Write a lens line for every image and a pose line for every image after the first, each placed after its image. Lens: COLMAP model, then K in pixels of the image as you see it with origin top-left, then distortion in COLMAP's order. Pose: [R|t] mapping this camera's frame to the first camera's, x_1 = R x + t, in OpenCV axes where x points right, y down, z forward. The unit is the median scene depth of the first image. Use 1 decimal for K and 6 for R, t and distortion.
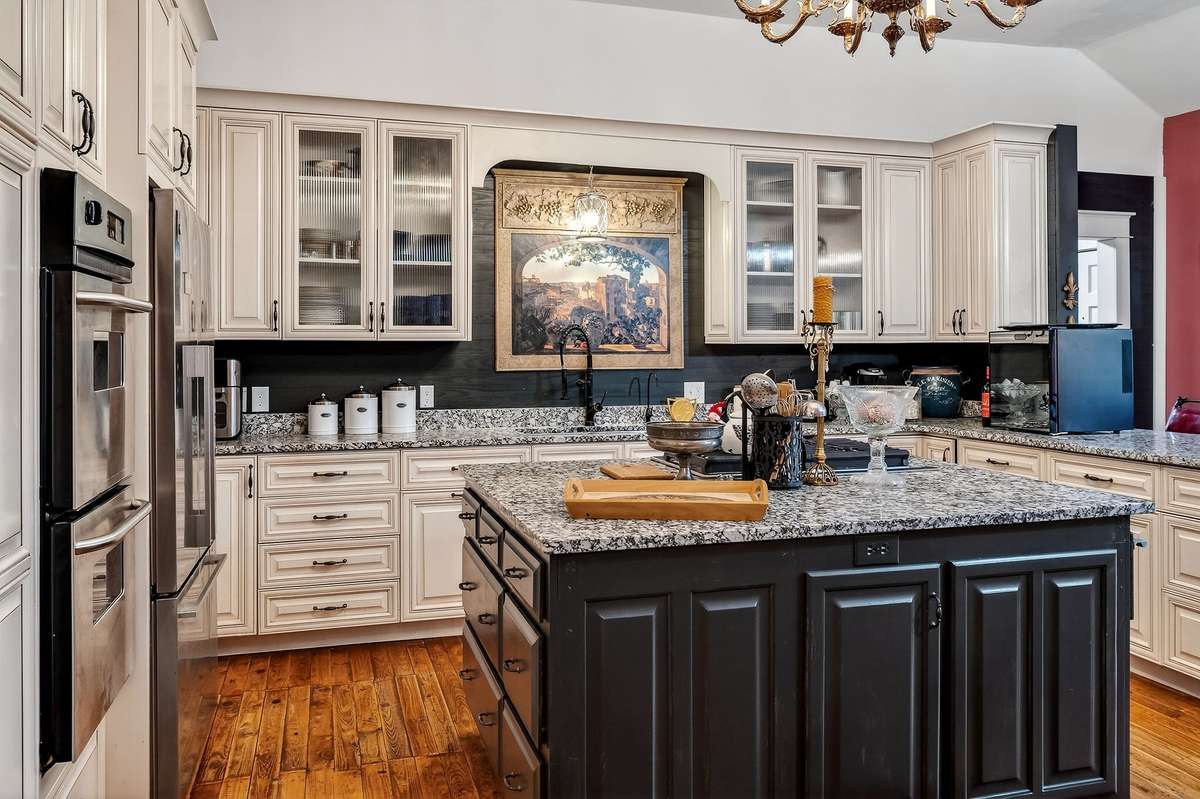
lens RADIAL K [[922.2, 0, 607.5], [0, 922.2, 340.1], [0, 0, 1]] dist [-0.016744, 0.005473]
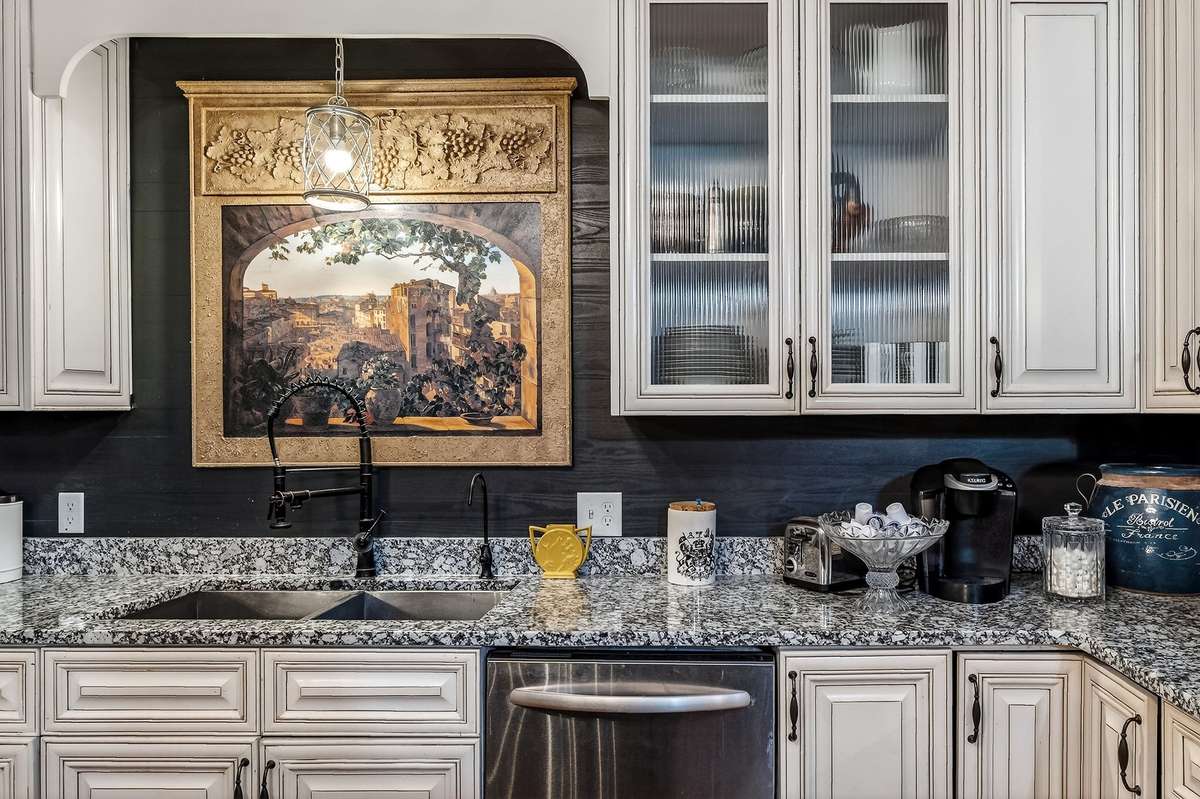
lens RADIAL K [[922.2, 0, 608.0], [0, 922.2, 412.3], [0, 0, 1]] dist [-0.016744, 0.005473]
pose [[0.954096, -0.000937, -0.299499, 0.260286], [0.002070, 0.999992, 0.003467, 0.000927], [0.299493, -0.003928, 0.954090, 0.560268]]
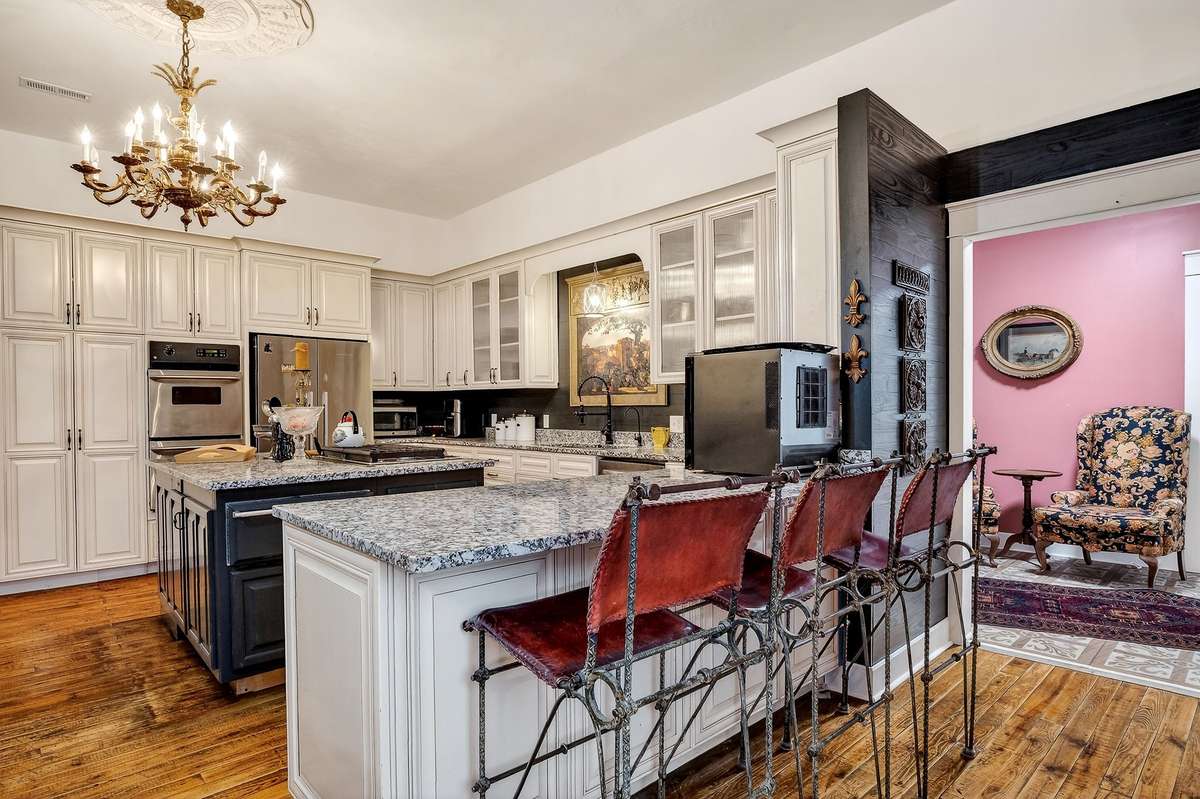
lens RADIAL K [[642.4, 0, 596.6], [0, 642.4, 409.6], [0, 0, 1]] dist [-0.012541, -0.000410]
pose [[0.439211, 0.001214, -0.898383, 0.877104], [0.010544, 0.999923, 0.006506, 0.031994], [0.898322, -0.012330, 0.439165, 0.546791]]
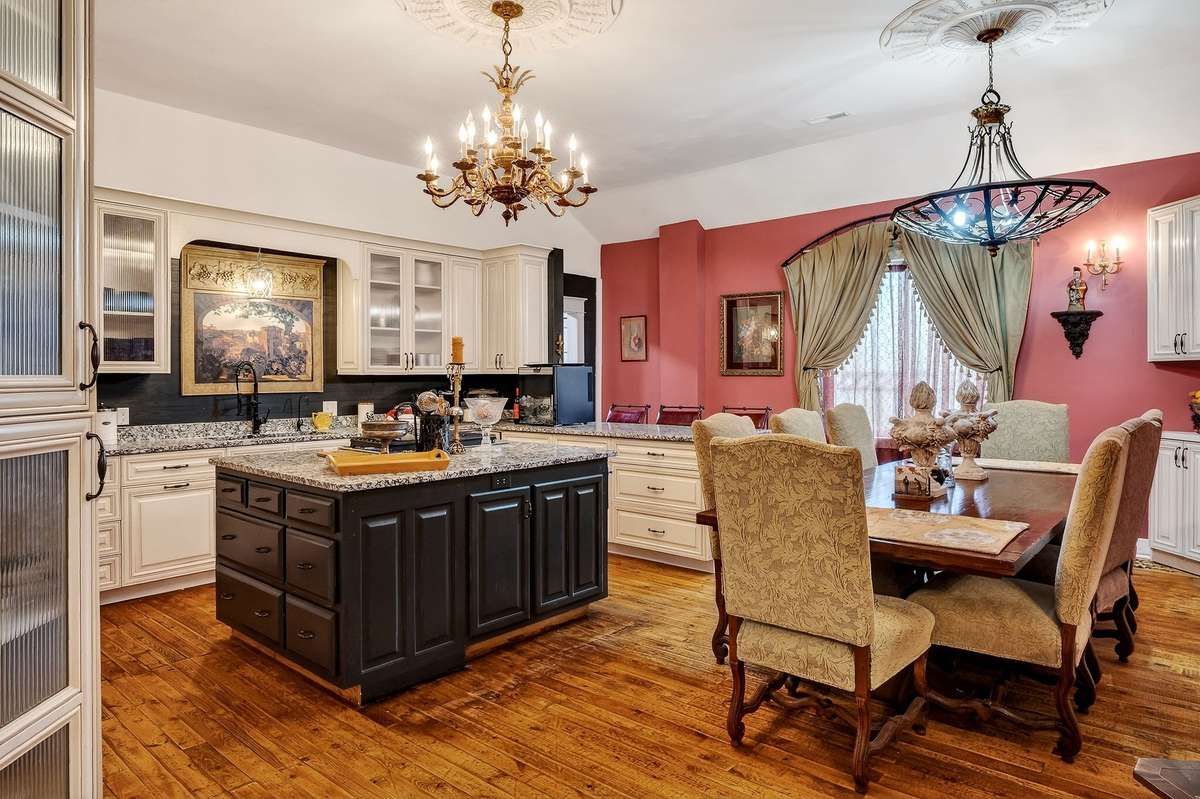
lens RADIAL K [[722.1, 0, 579.8], [0, 722.1, 374.6], [0, 0, 1]] dist [-0.006557, -0.000572]
pose [[0.855424, -0.000825, 0.517928, -0.165593], [-0.001374, 0.999992, 0.003862, -0.001389], [-0.517927, -0.004015, 0.855415, -0.182075]]
